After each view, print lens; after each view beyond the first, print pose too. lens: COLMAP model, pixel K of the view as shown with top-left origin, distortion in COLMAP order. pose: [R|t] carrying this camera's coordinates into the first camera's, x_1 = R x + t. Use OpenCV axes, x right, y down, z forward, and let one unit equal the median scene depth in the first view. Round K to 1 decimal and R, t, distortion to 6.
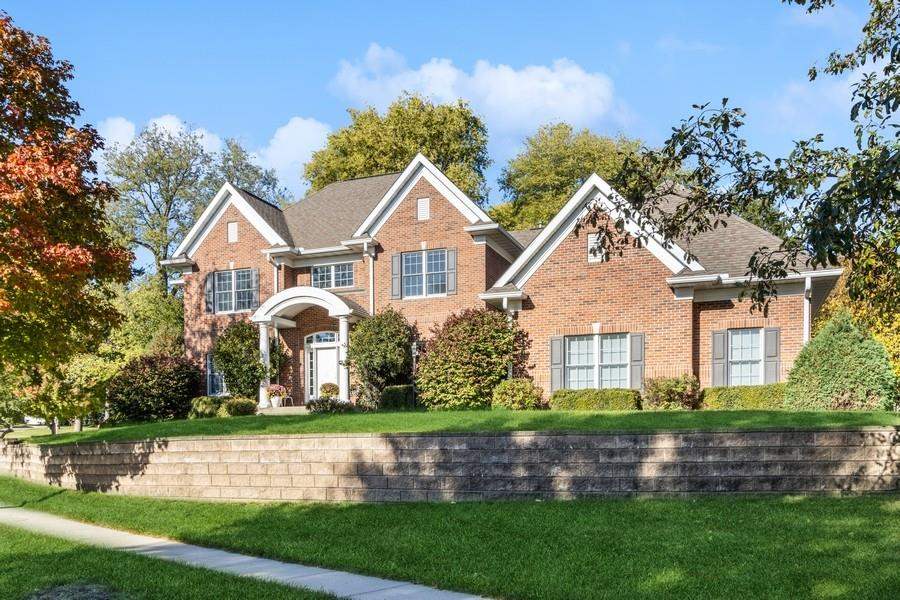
lens RADIAL K [[772.0, 0, 449.6], [0, 772.0, 301.0], [0, 0, 1]] dist [0.001991, -0.004373]
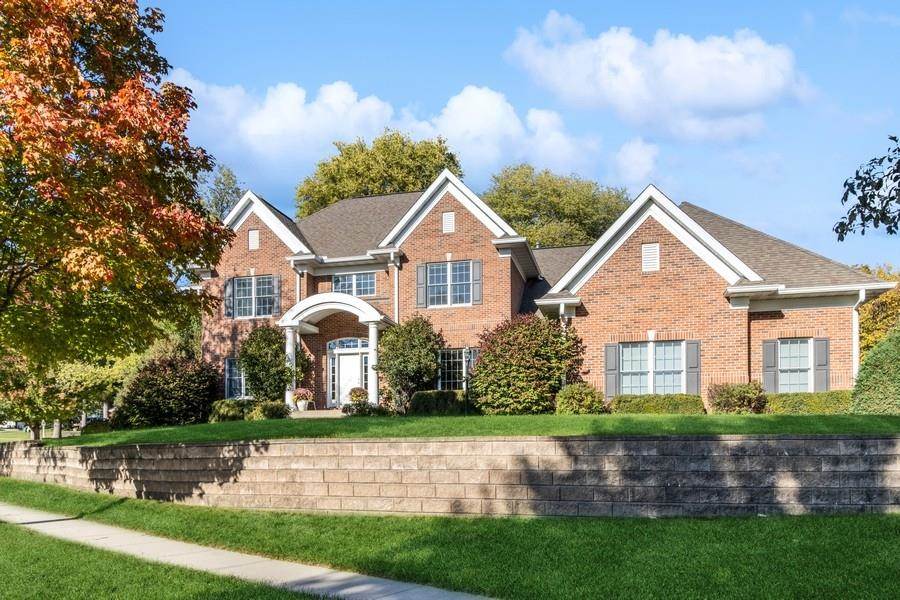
lens RADIAL K [[659.1, 0, 456.1], [0, 659.1, 315.7], [0, 0, 1]] dist [-0.005223, 0.011726]
pose [[0.993752, 0.025618, 0.108634, -0.172040], [-0.024100, 0.999593, -0.015268, 0.030143], [-0.108981, 0.012554, 0.993965, 0.166026]]
